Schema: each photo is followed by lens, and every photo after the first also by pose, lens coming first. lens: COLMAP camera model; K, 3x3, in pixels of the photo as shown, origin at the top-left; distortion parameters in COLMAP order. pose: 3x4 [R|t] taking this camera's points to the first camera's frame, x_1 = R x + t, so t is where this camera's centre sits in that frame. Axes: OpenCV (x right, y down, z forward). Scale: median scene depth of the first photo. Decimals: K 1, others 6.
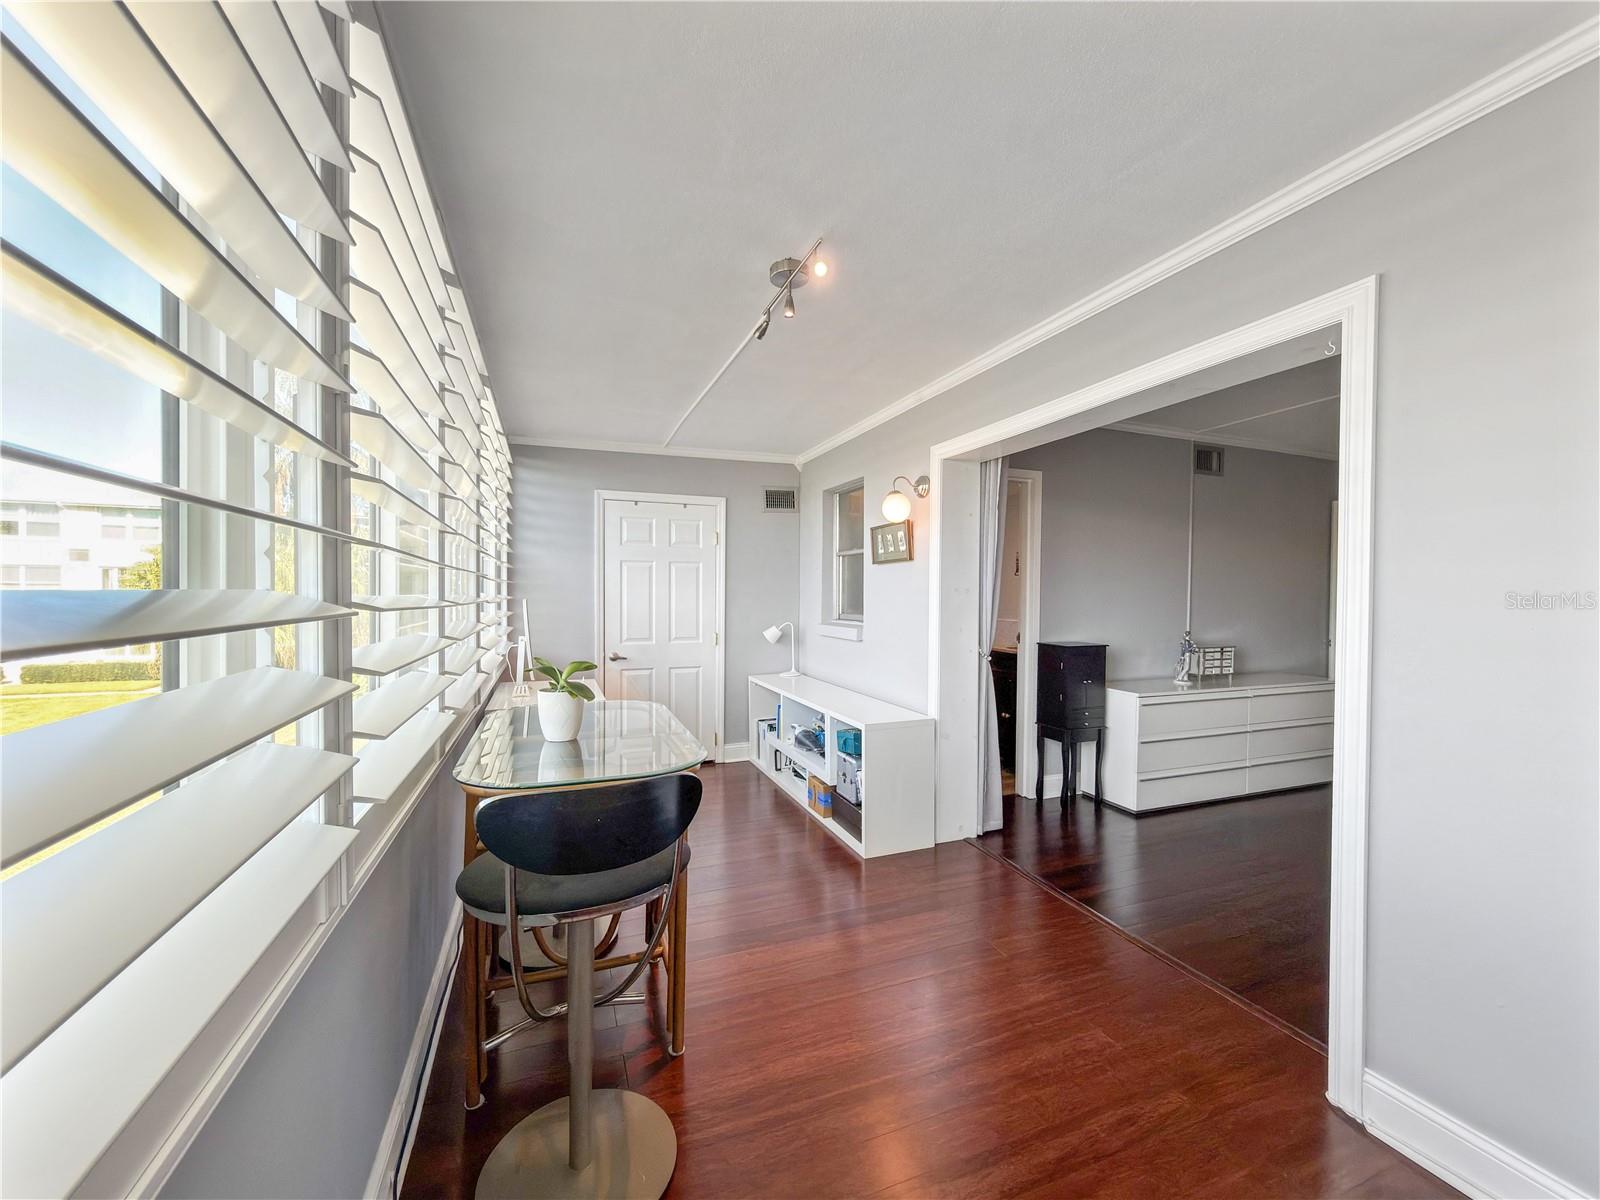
lens RADIAL K [[639.4, 0, 800.2], [0, 639.4, 597.2], [0, 0, 1]] dist [0.000586, -0.000171]
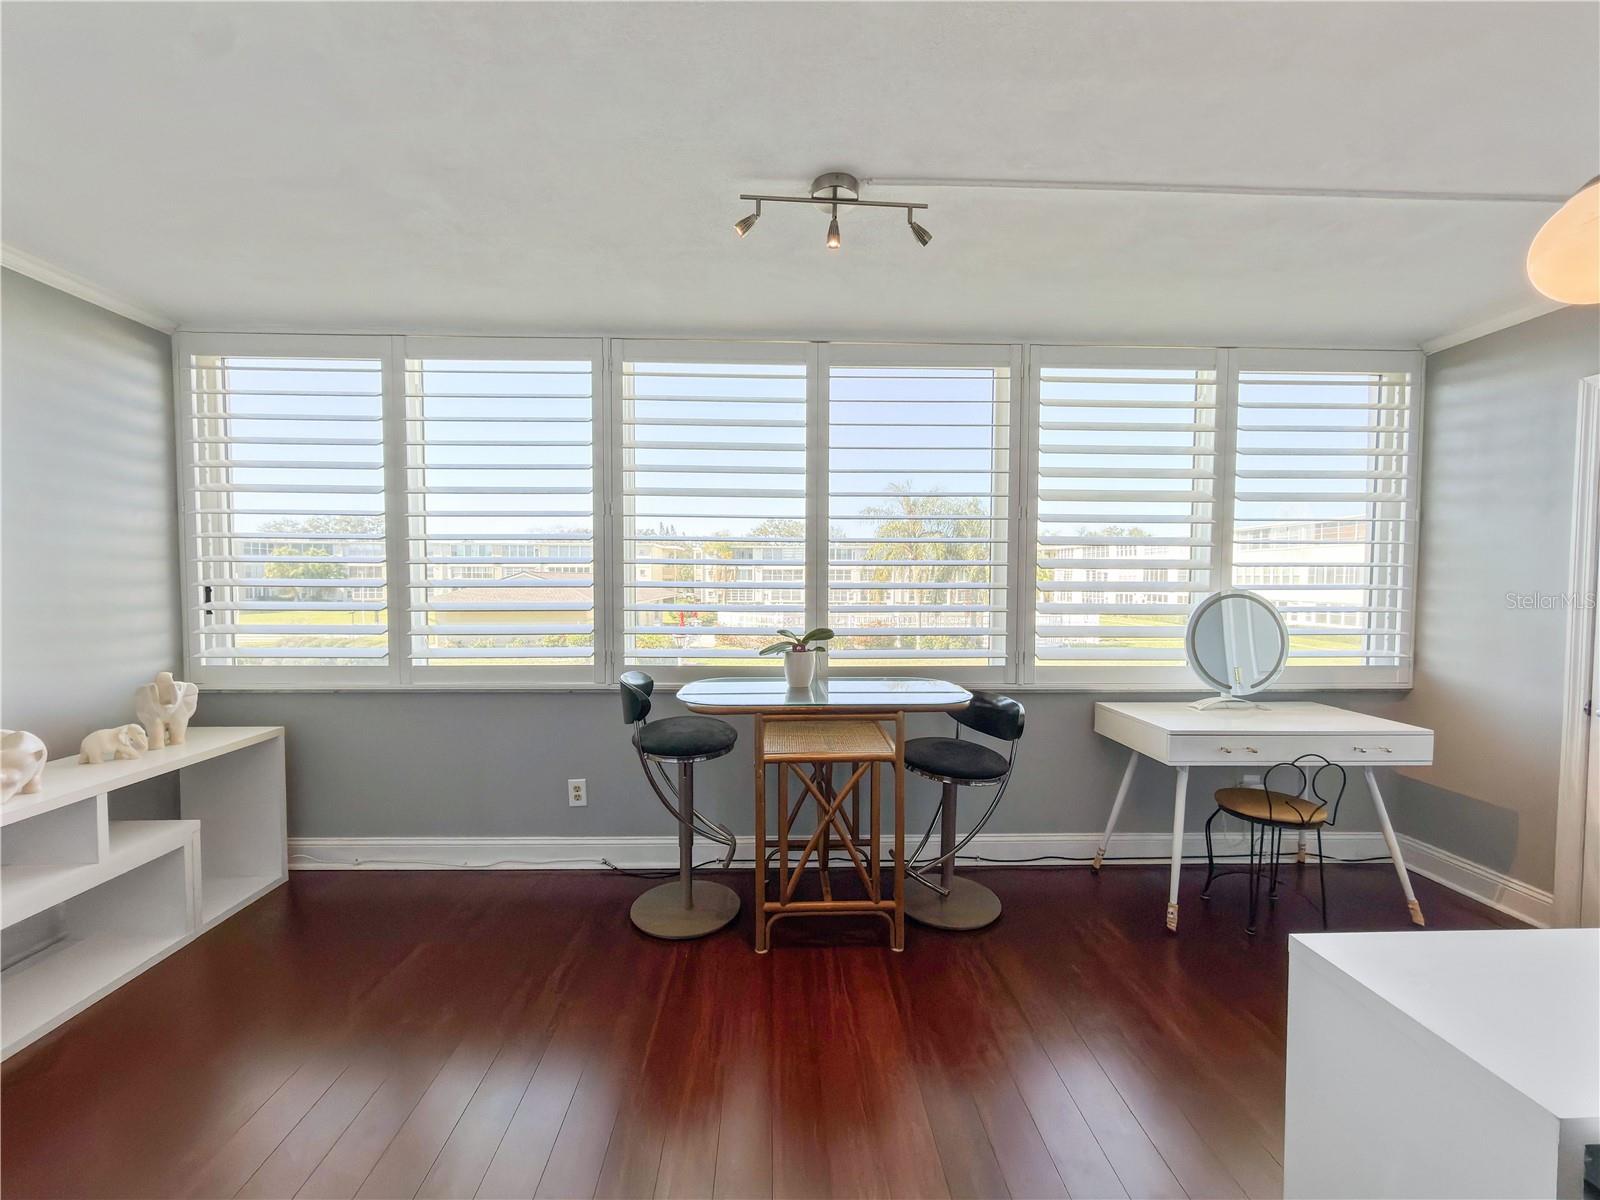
lens RADIAL K [[639.4, 0, 800.2], [0, 639.4, 597.2], [0, 0, 1]] dist [0.000586, -0.000171]
pose [[-0.327388, 0.024838, -0.944564, 0.368051], [-0.012999, 0.999441, 0.030786, -0.001703], [0.944801, 0.022358, -0.326882, 0.575358]]
